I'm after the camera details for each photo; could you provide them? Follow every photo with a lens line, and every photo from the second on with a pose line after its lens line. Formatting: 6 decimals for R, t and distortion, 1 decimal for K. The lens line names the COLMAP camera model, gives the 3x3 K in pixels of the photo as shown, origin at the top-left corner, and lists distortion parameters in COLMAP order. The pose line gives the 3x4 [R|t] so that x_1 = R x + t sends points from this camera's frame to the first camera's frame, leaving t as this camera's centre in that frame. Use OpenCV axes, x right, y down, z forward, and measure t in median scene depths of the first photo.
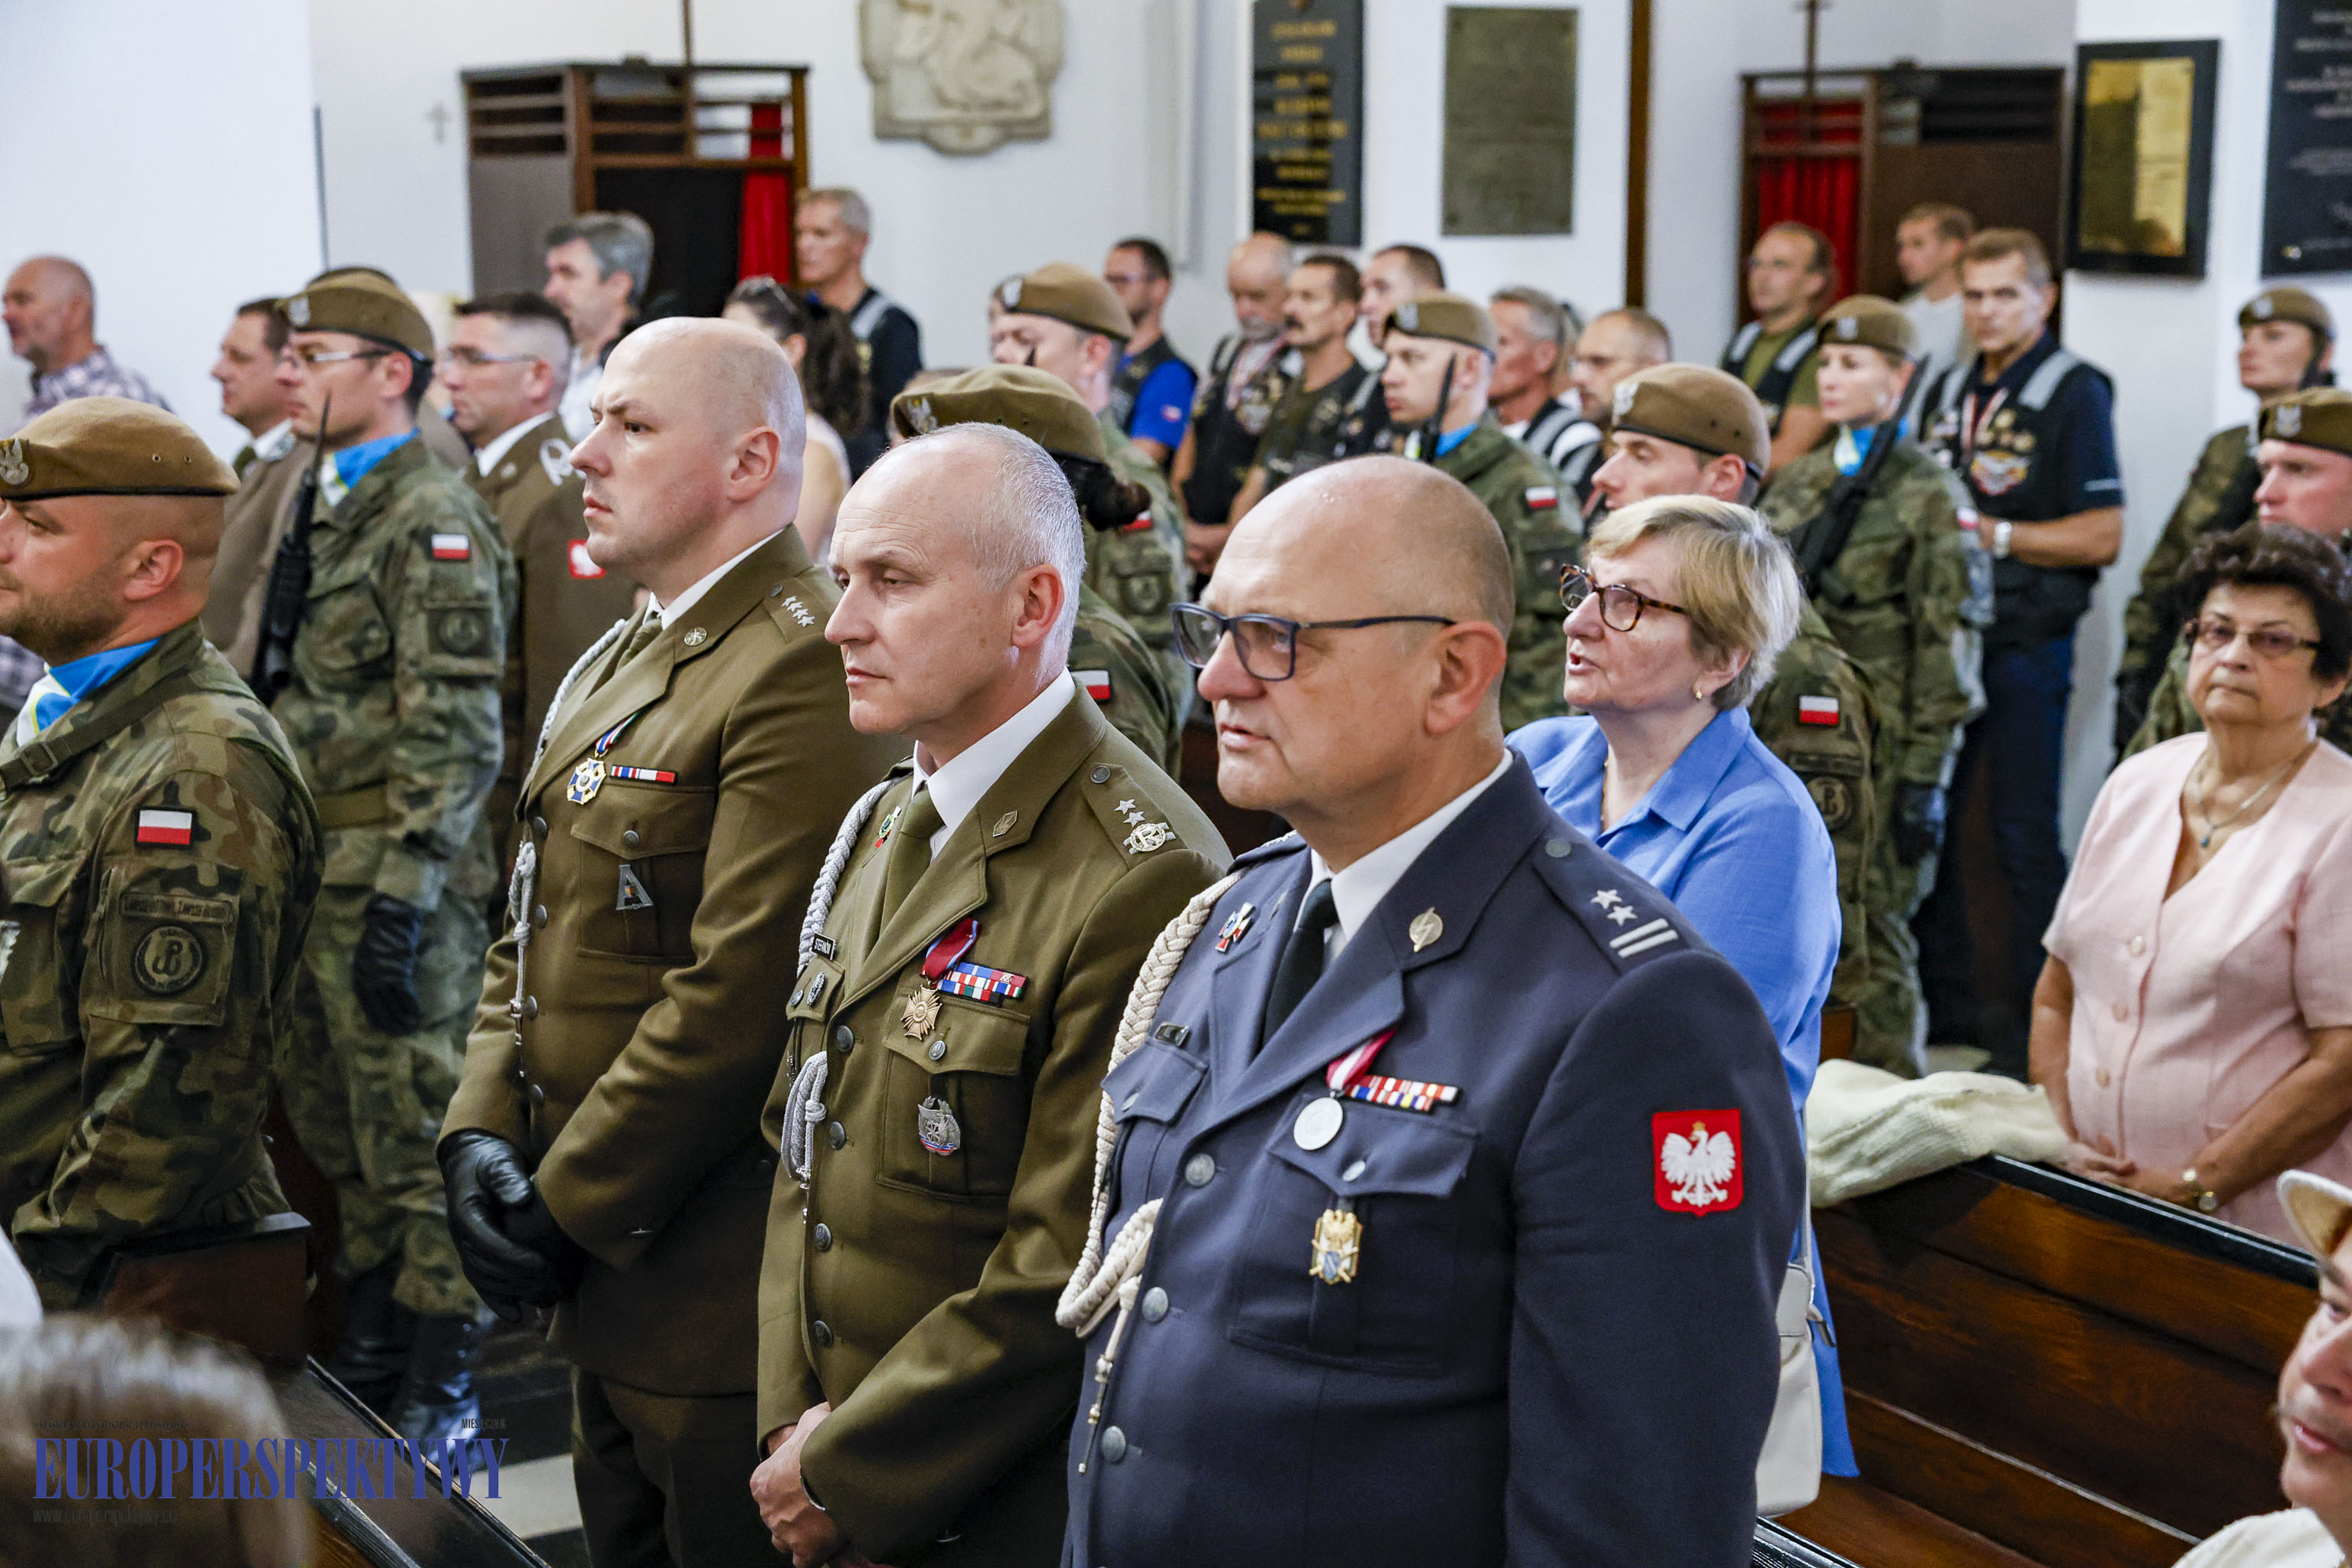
lens RADIAL K [[4052.7, 0, 1055.9], [0, 4052.7, 785.4], [0, 0, 1]] dist [0.198538, 0.095080]
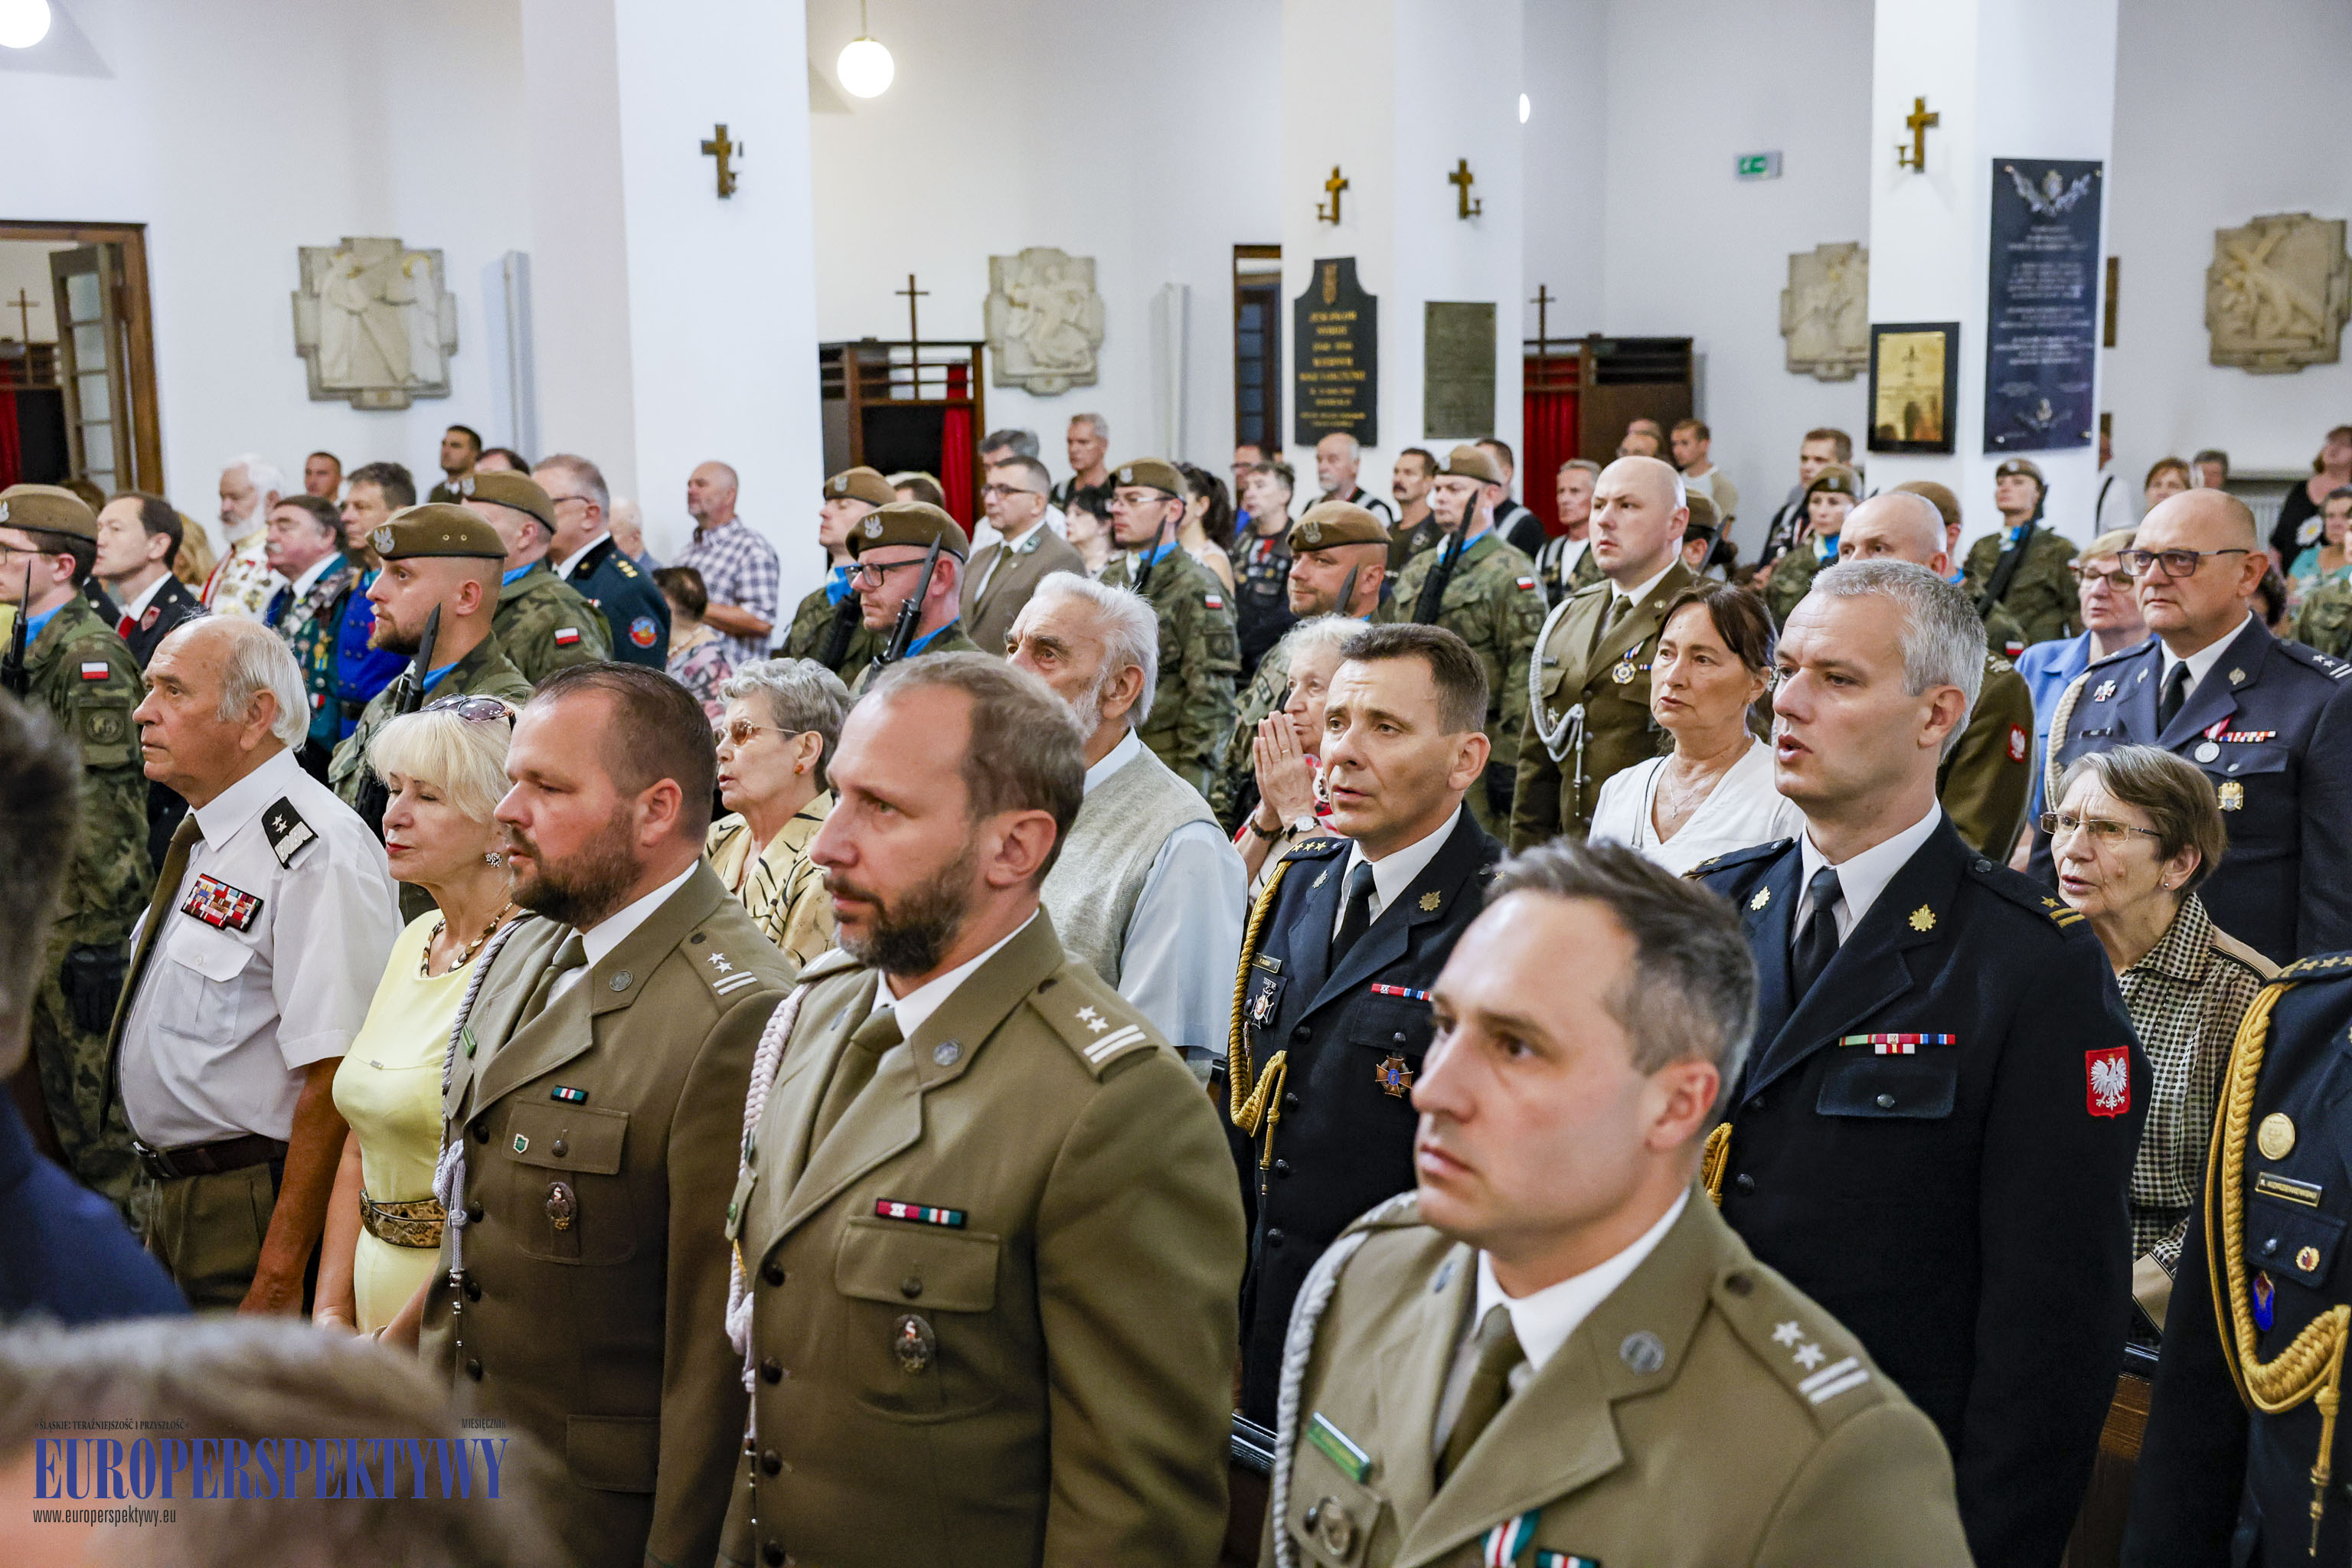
lens RADIAL K [[2886.1, 0, 1177.1], [0, 2886.1, 795.3], [0, 0, 1]] dist [0.072559, 0.037302]
pose [[0.989418, -0.032927, 0.141309, -0.226421], [0.035416, 0.999258, -0.015139, 0.031581], [-0.140705, 0.019983, 0.989850, -0.191438]]
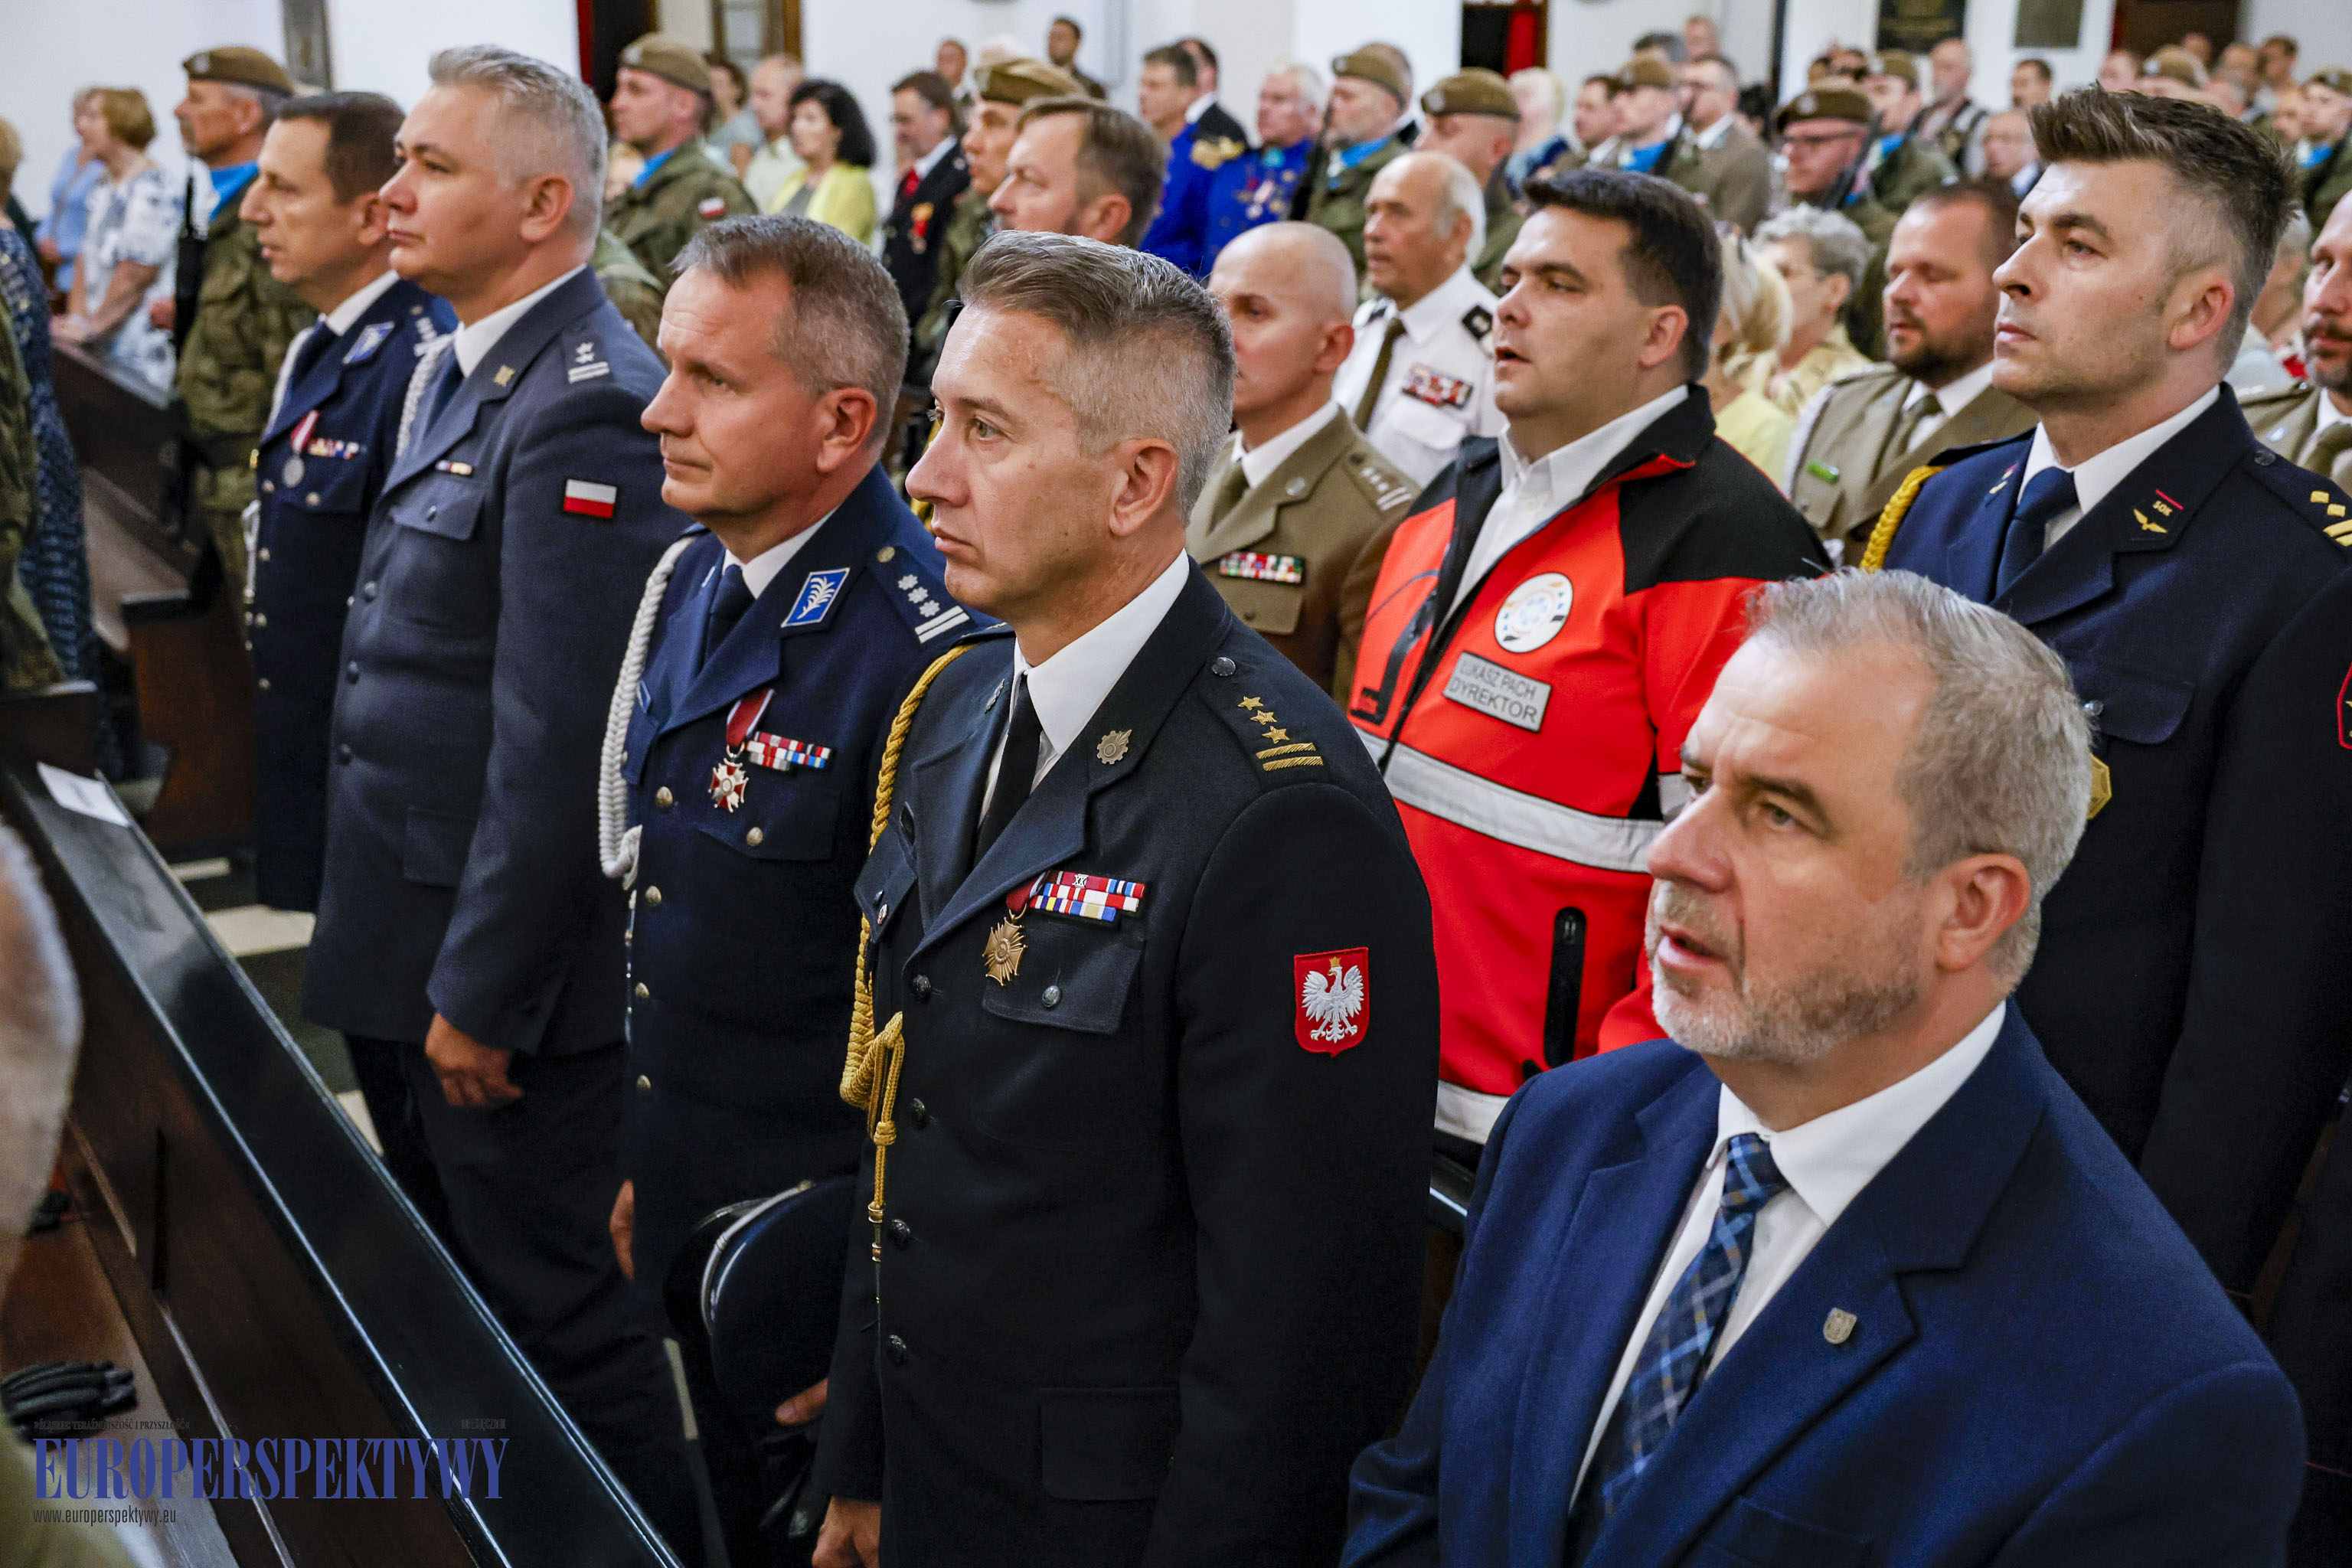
lens RADIAL K [[2881.1, 0, 1114.5], [0, 2881.1, 782.5], [0, 0, 1]] dist [0.120733, 0.008482]
pose [[0.999902, 0.012164, 0.006984, -0.360129], [-0.012842, 0.994163, 0.107125, 0.051176], [-0.005640, -0.107204, 0.994221, -0.288425]]
